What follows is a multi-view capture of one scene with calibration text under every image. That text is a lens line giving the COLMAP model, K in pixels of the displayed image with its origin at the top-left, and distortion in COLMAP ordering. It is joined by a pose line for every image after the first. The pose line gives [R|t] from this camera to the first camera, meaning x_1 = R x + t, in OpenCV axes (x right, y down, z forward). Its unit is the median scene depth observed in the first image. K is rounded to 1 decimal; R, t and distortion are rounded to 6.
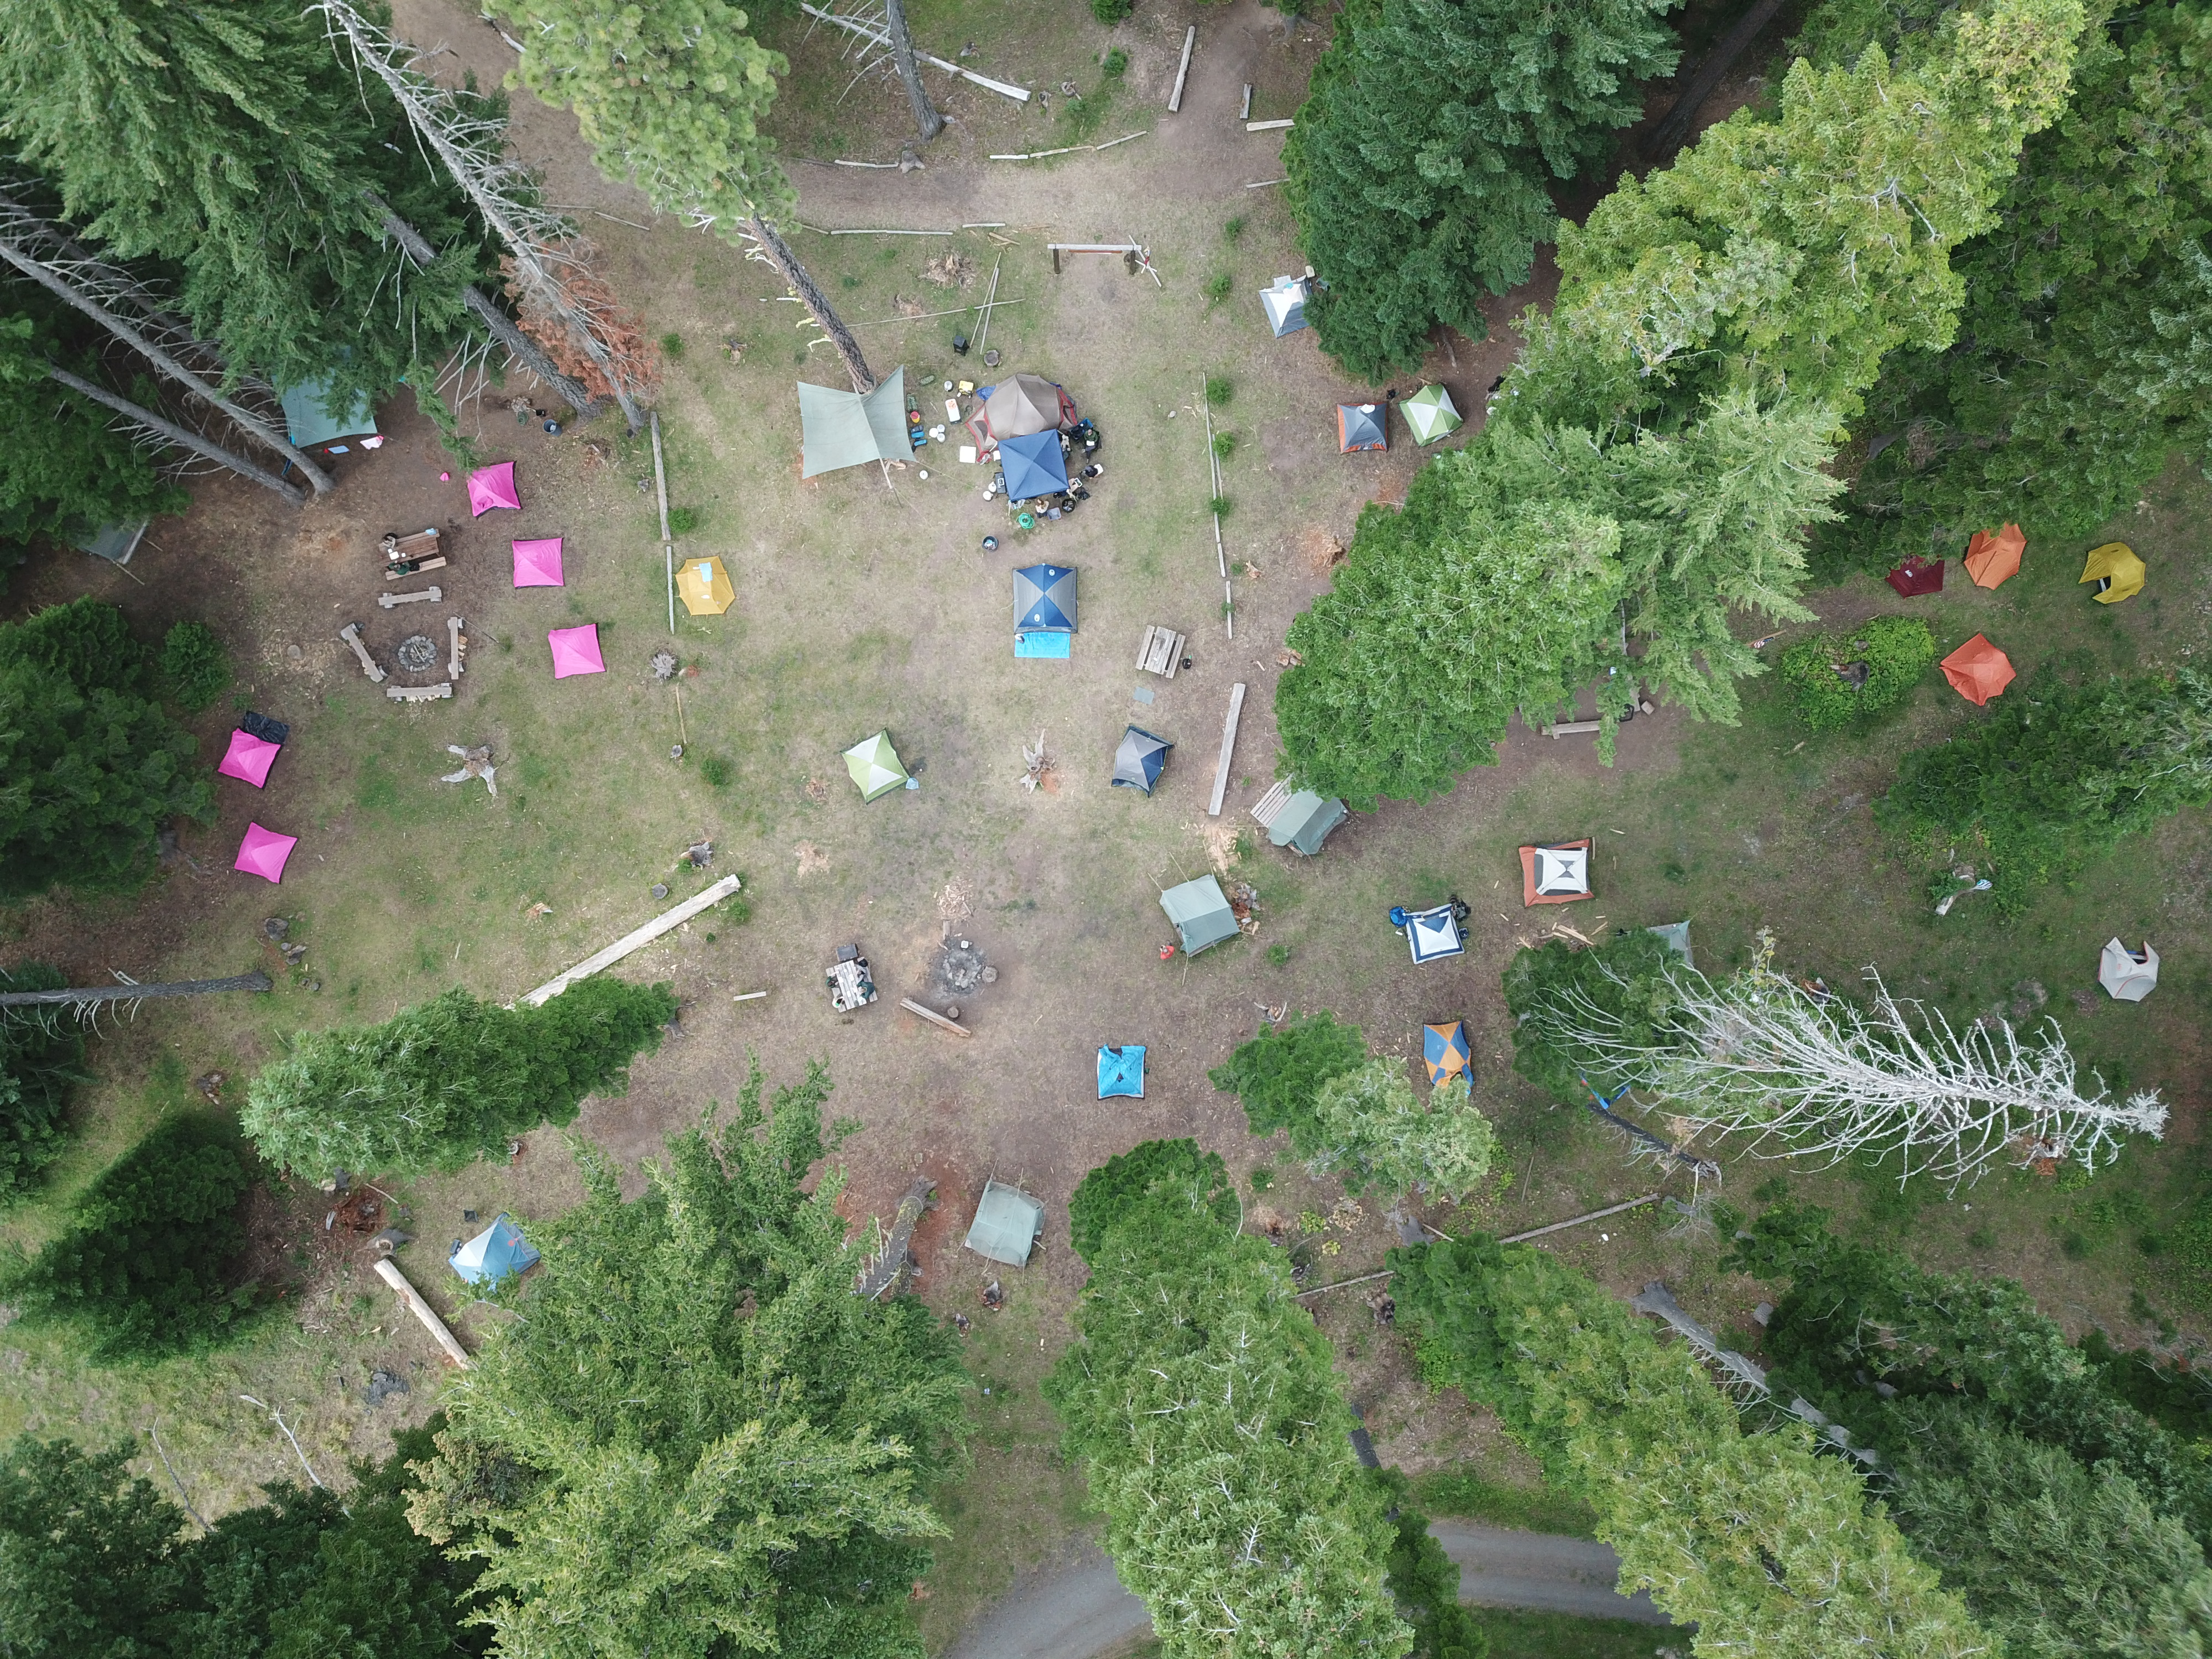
lens RADIAL K [[1682.8, 0, 1106.0], [0, 1682.8, 829.5], [0, 0, 1]] dist [0.003677, 0.000732]
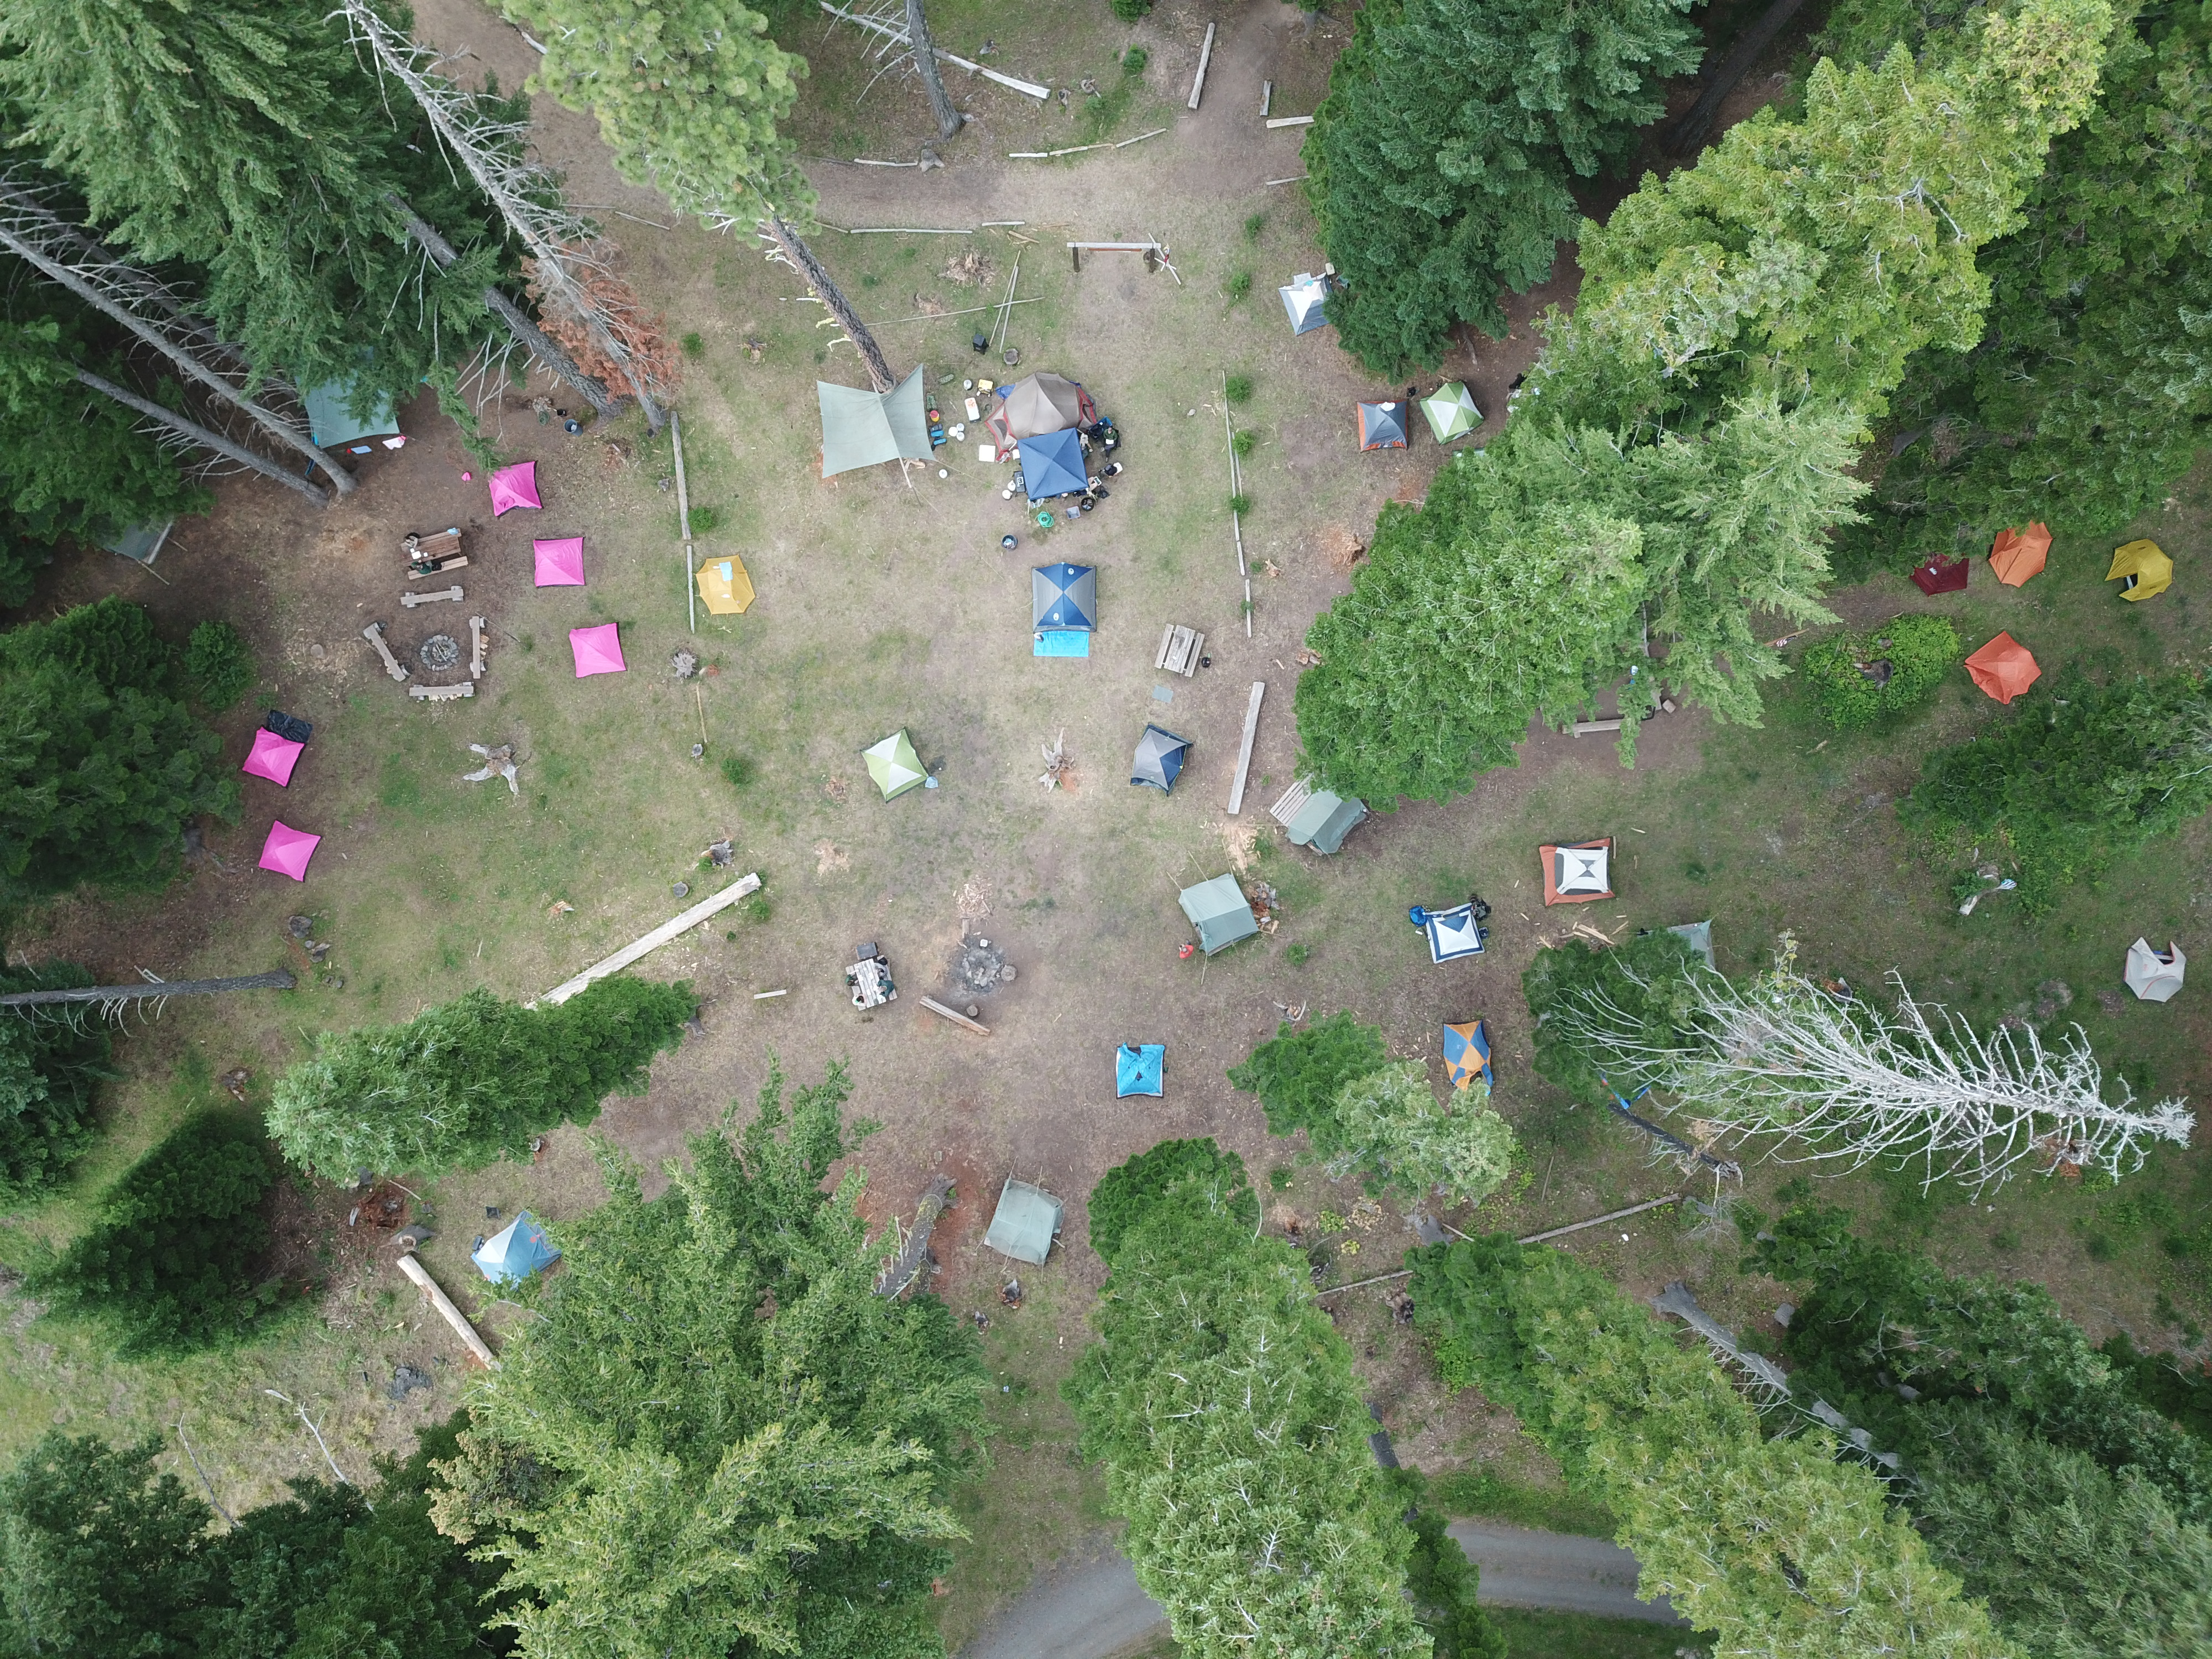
lens RADIAL K [[1682.8, 0, 1106.0], [0, 1682.8, 829.5], [0, 0, 1]] dist [0.003677, 0.000732]
pose [[0.999937, 0.000508, -0.011174, -0.000263], [-0.000465, 0.999993, 0.003806, -0.003693], [0.011176, -0.003801, 0.999930, -0.000087]]
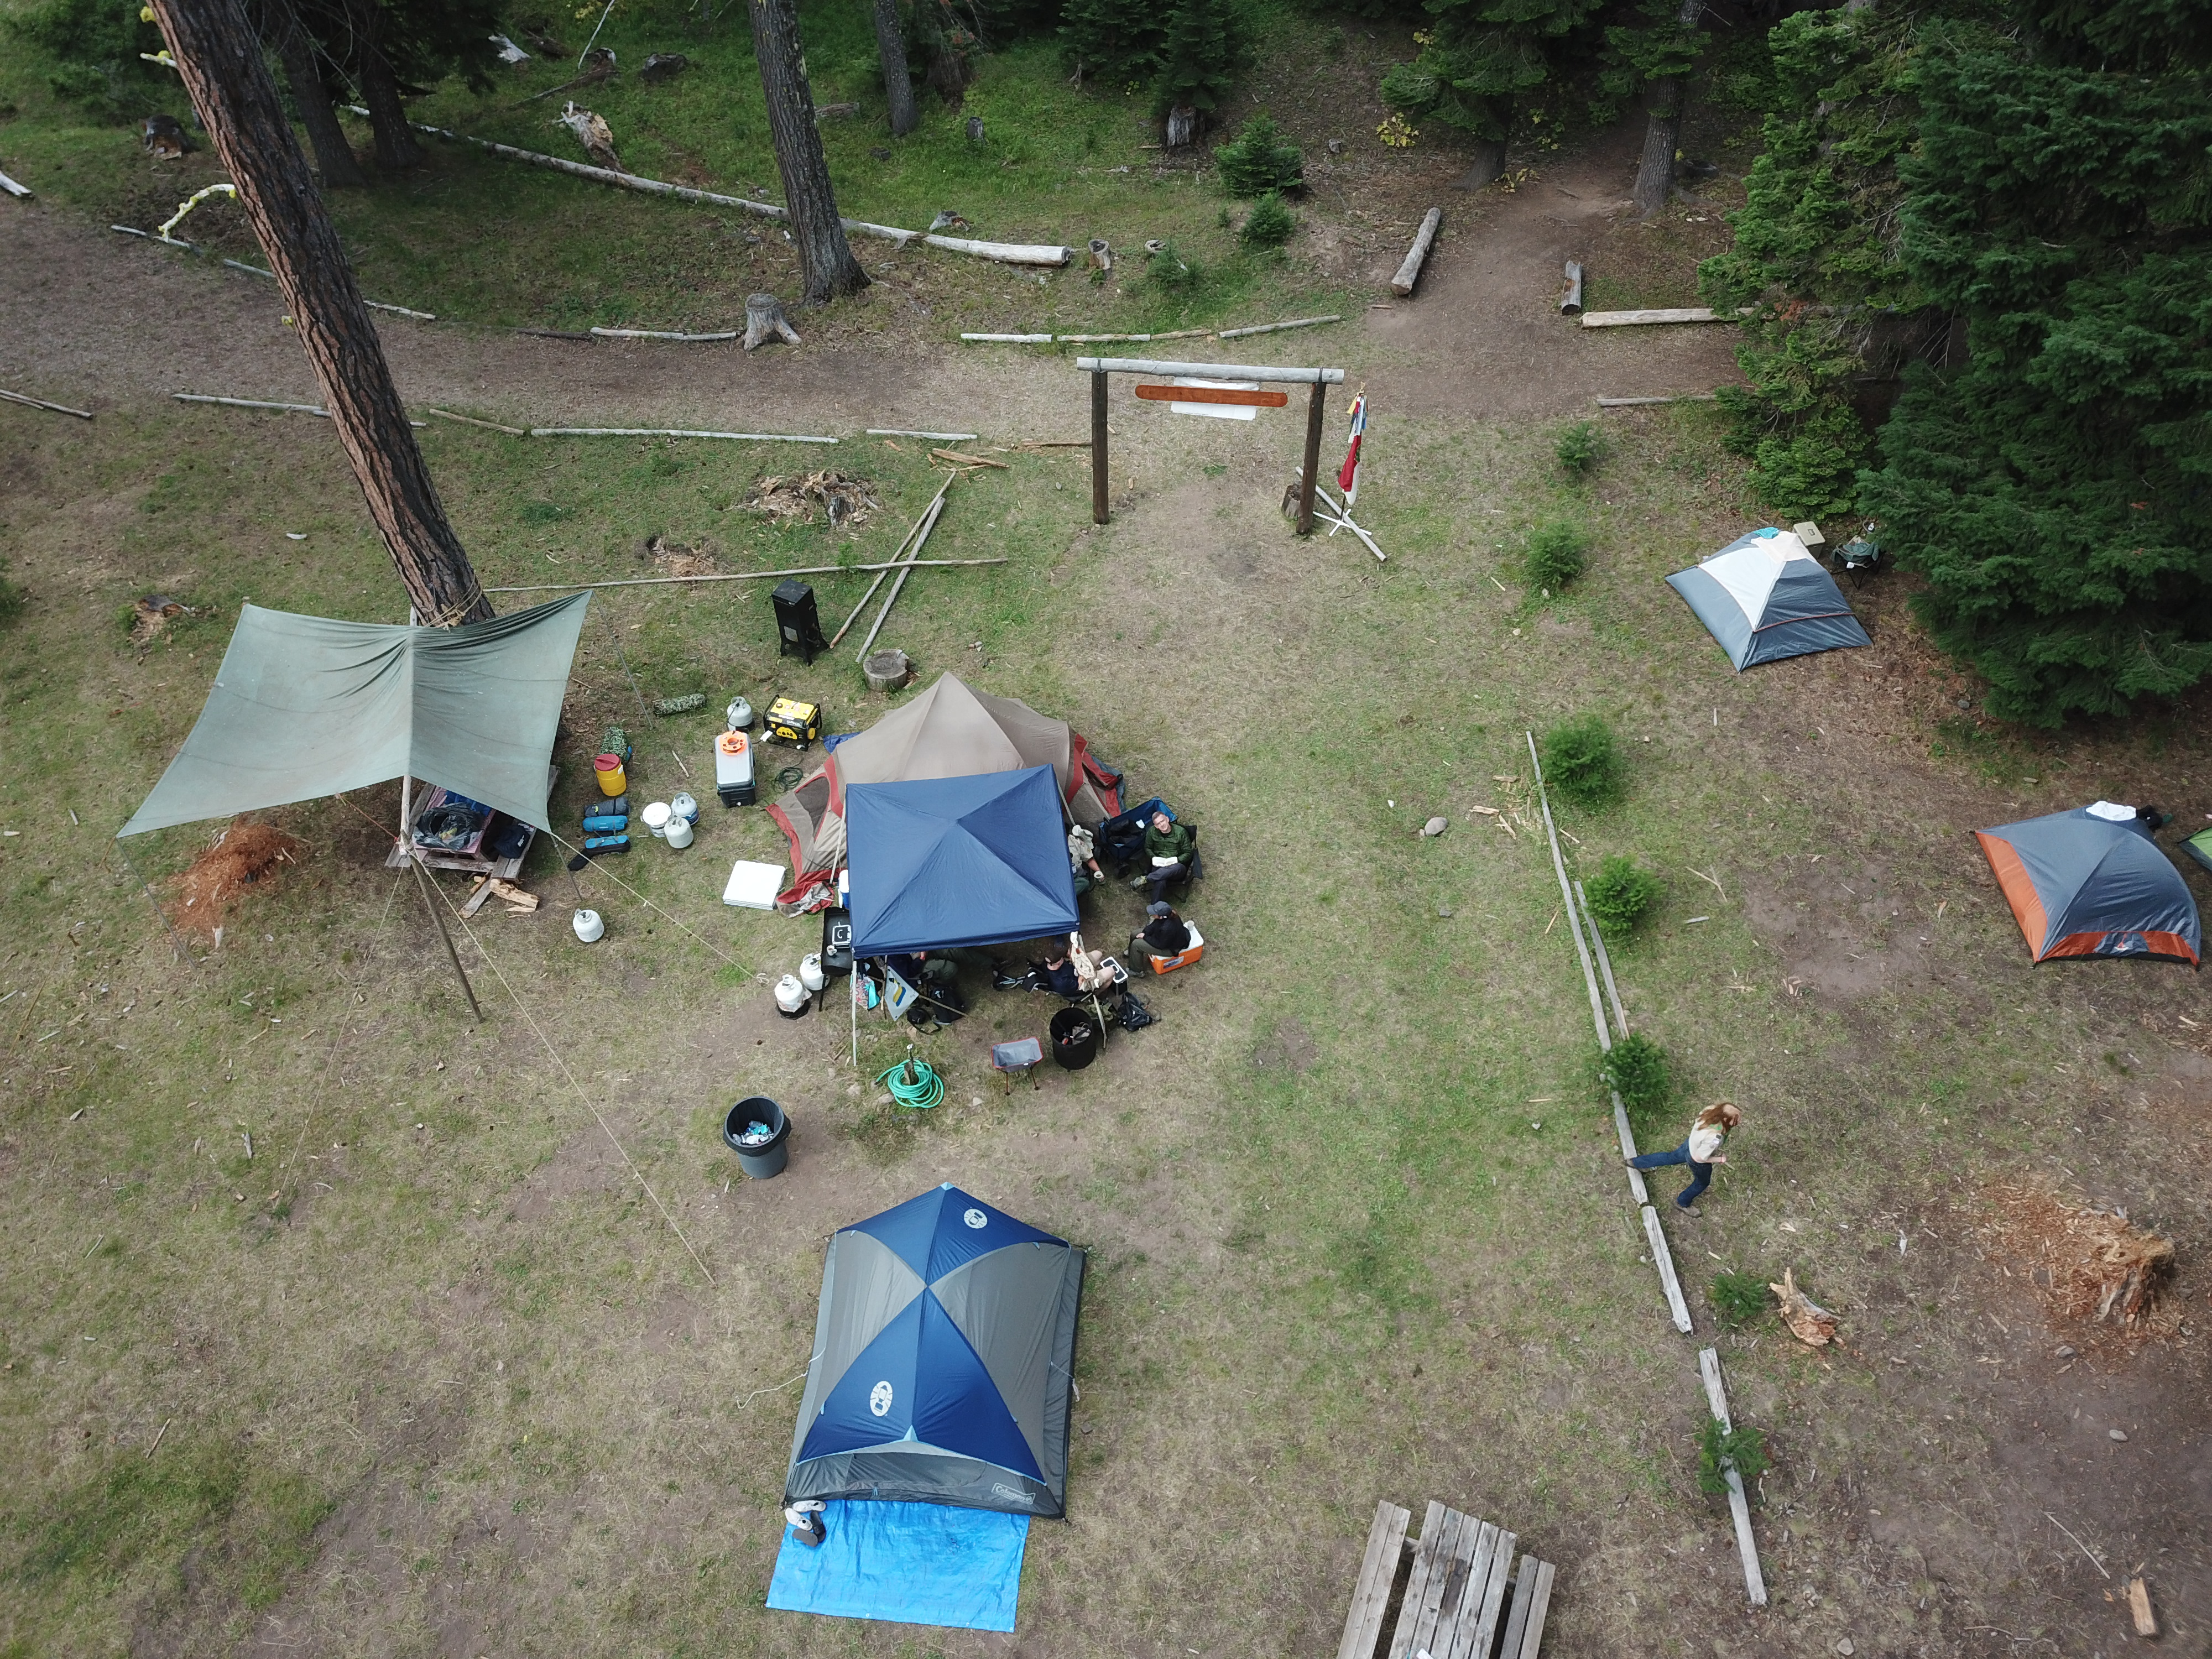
lens RADIAL K [[1711.7, 0, 1106.0], [0, 1711.7, 829.5], [0, 0, 1]] dist [0.011148, -0.008660]
pose [[0.997035, 0.056832, -0.051883, -0.005651], [-0.076753, 0.782937, -0.617348, -0.057890], [0.005536, 0.619499, 0.784978, 0.919204]]
